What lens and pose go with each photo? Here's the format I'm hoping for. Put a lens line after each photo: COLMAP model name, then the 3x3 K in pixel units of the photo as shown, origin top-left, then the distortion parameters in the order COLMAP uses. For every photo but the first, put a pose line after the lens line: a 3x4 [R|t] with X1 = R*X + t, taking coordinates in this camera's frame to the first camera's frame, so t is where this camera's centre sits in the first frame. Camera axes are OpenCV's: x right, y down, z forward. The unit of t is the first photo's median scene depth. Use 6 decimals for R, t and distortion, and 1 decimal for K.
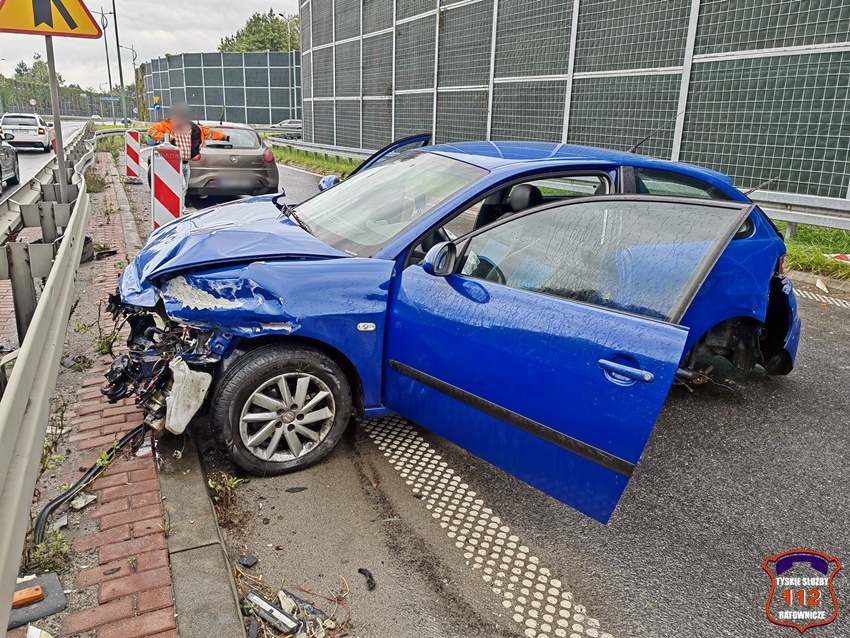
lens RADIAL K [[682.5, 0, 430.8], [0, 682.5, 319.6], [0, 0, 1]] dist [0.046478, -0.050720]
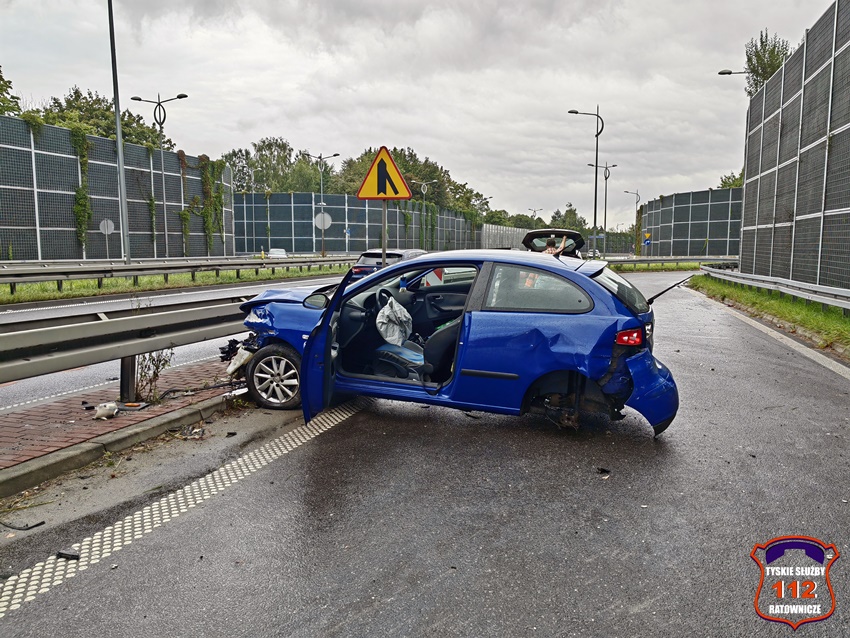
lens RADIAL K [[682.5, 0, 427.5], [0, 682.5, 323.5], [0, 0, 1]] dist [0.046478, -0.050720]
pose [[0.757731, 0.049438, -0.650692, 0.057609], [-0.166873, 0.978653, -0.119968, 0.005977], [0.630870, 0.199486, 0.749805, -0.010819]]
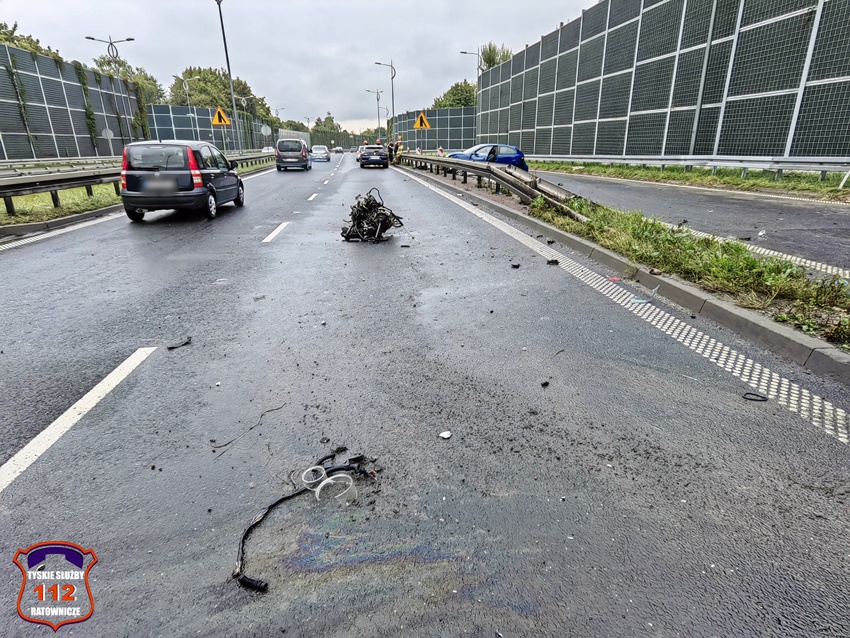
lens RADIAL K [[498.8, 0, 429.3], [0, 498.8, 325.9], [0, 0, 1]] dist [-0.001601, 0.010376]
pose [[0.959829, 0.063275, -0.273357, 0.063550], [-0.046231, 0.996589, 0.068355, 0.081498], [0.276749, -0.052972, 0.959481, -0.266981]]
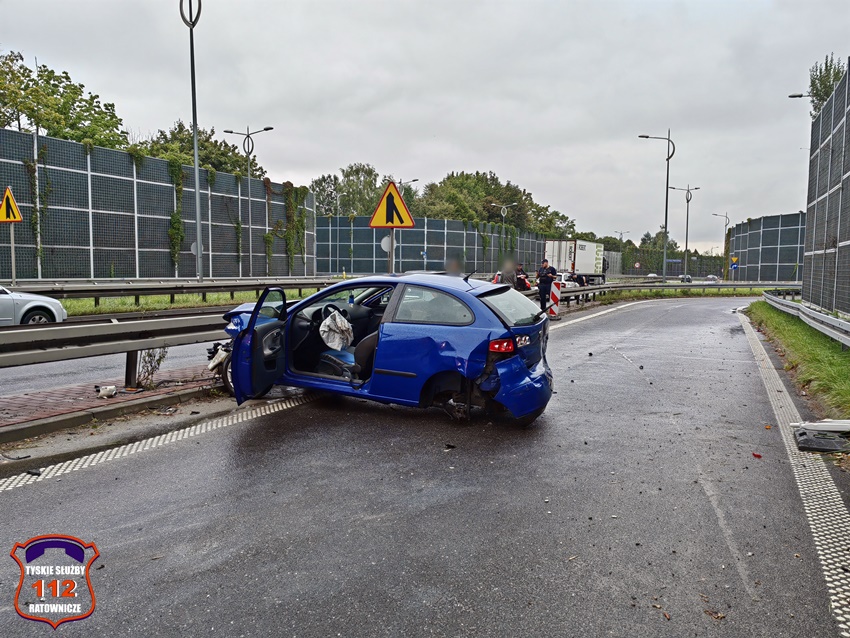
lens RADIAL K [[682.5, 0, 426.5], [0, 682.5, 324.9], [0, 0, 1]] dist [0.046478, -0.050720]
pose [[0.665375, 0.045095, -0.745146, 0.085624], [-0.204775, 0.970911, -0.124096, 0.005637], [0.717874, 0.235157, 0.655254, -0.009179]]
